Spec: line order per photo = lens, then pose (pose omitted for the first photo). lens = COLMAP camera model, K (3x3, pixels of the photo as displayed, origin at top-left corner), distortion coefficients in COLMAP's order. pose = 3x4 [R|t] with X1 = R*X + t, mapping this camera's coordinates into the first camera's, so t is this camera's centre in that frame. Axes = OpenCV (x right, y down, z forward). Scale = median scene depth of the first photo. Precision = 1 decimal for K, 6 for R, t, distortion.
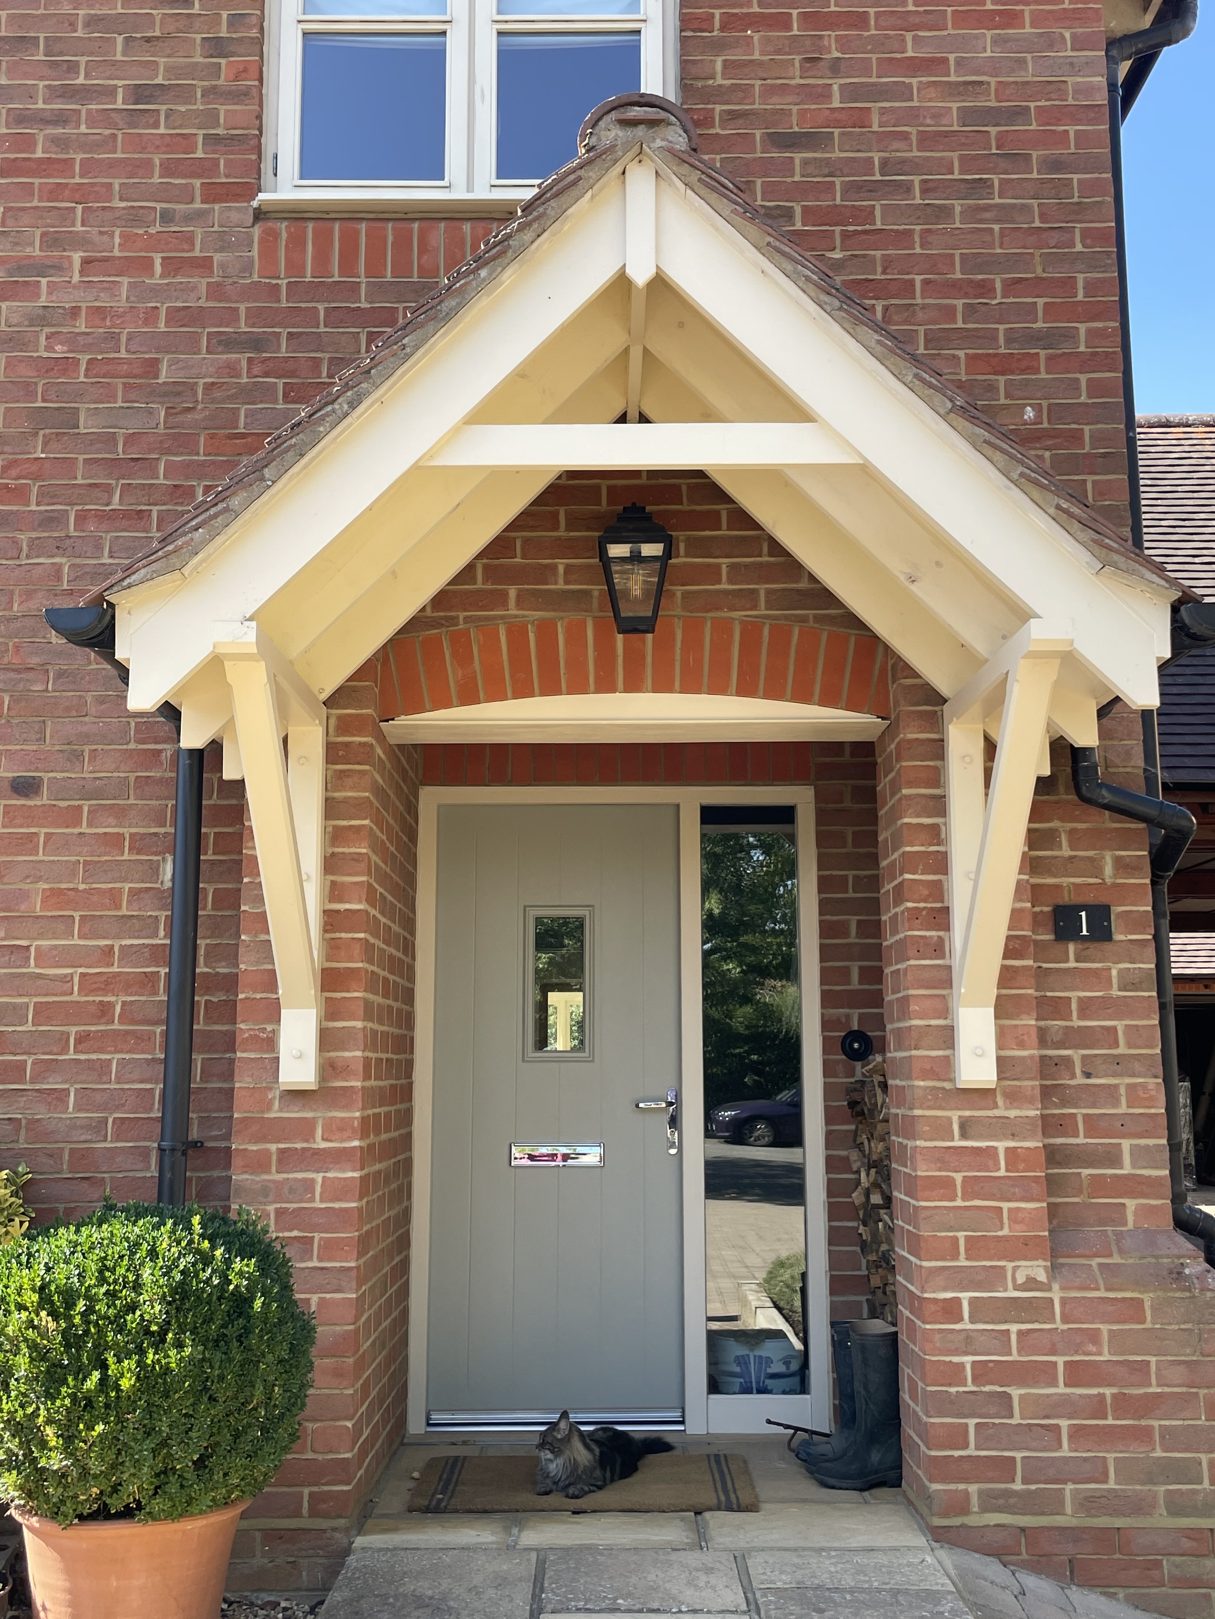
lens RADIAL K [[1667.4, 0, 607.5], [0, 1667.4, 809.5], [0, 0, 1]] dist [0.083987, -0.110411]
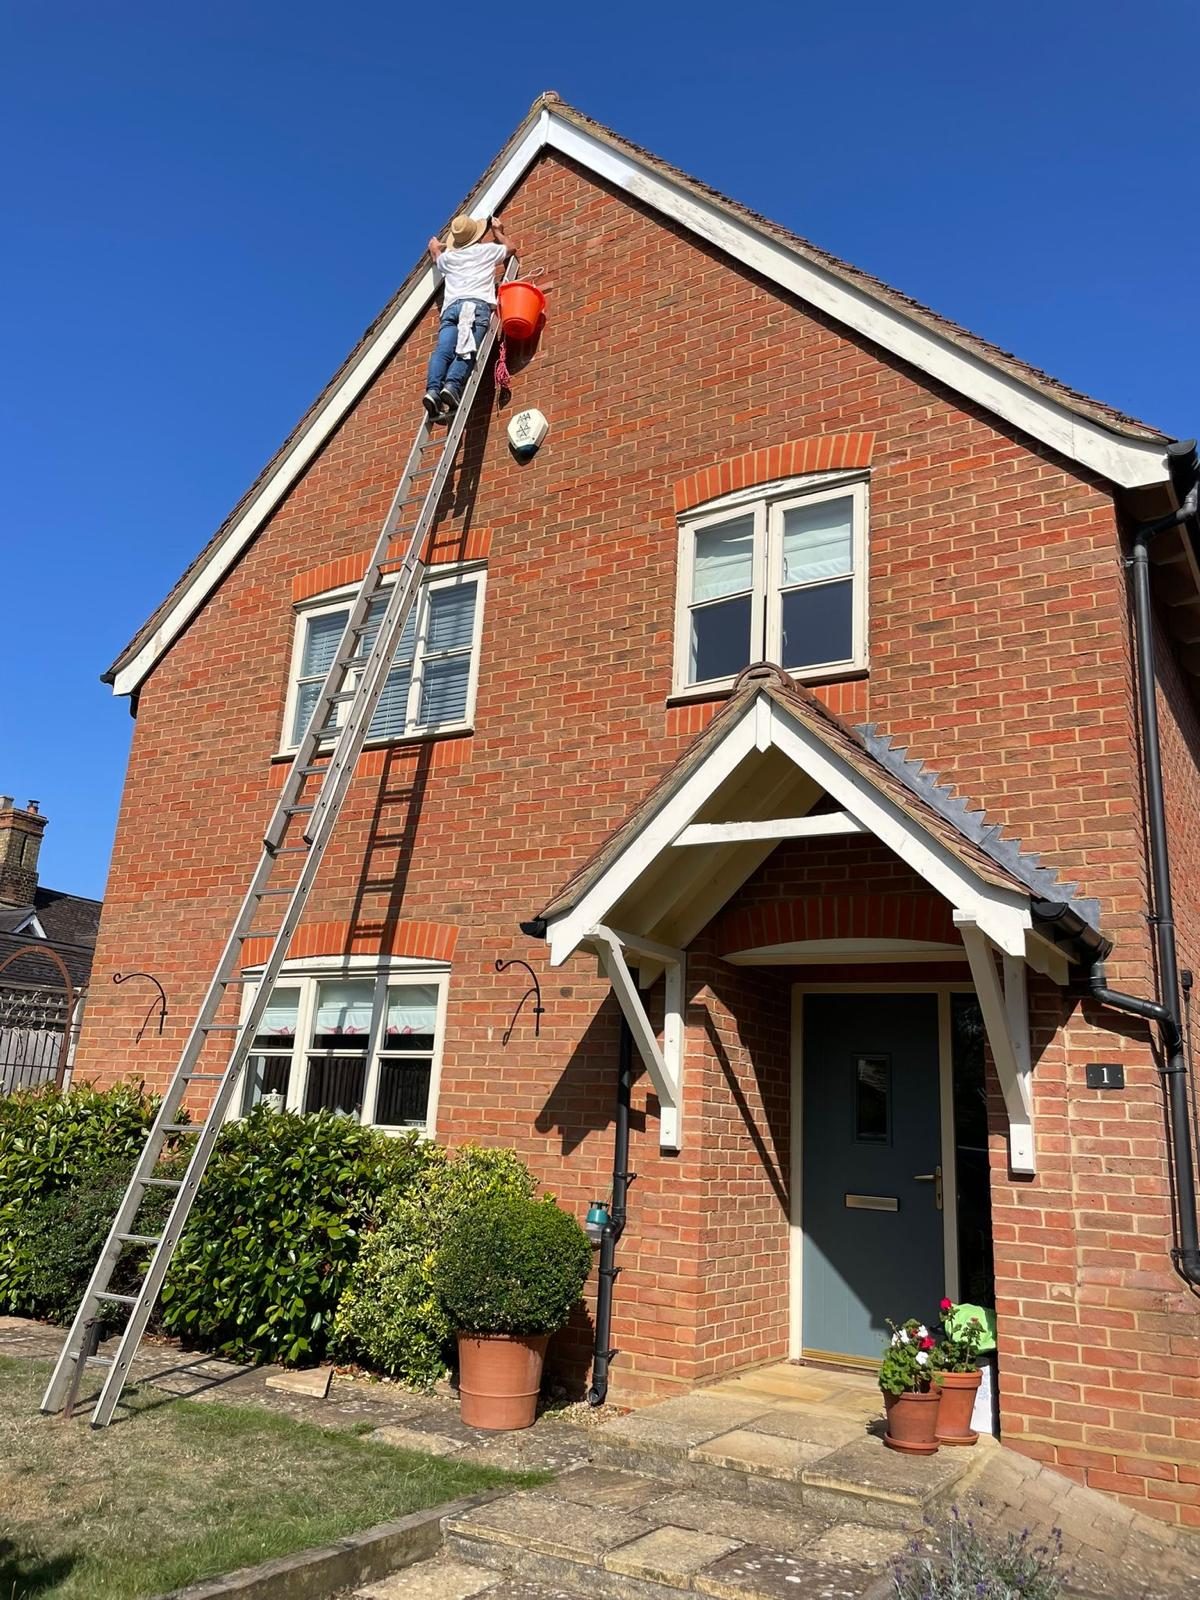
lens RADIAL K [[1245.7, 0, 600.0], [0, 1245.7, 800.0], [0, 0, 1]] dist [0.103206, -0.159707]
pose [[0.852678, -0.086337, -0.515253, 0.524891], [0.020411, 0.991003, -0.132277, -0.045555], [0.522038, 0.102273, 0.846769, -0.329283]]
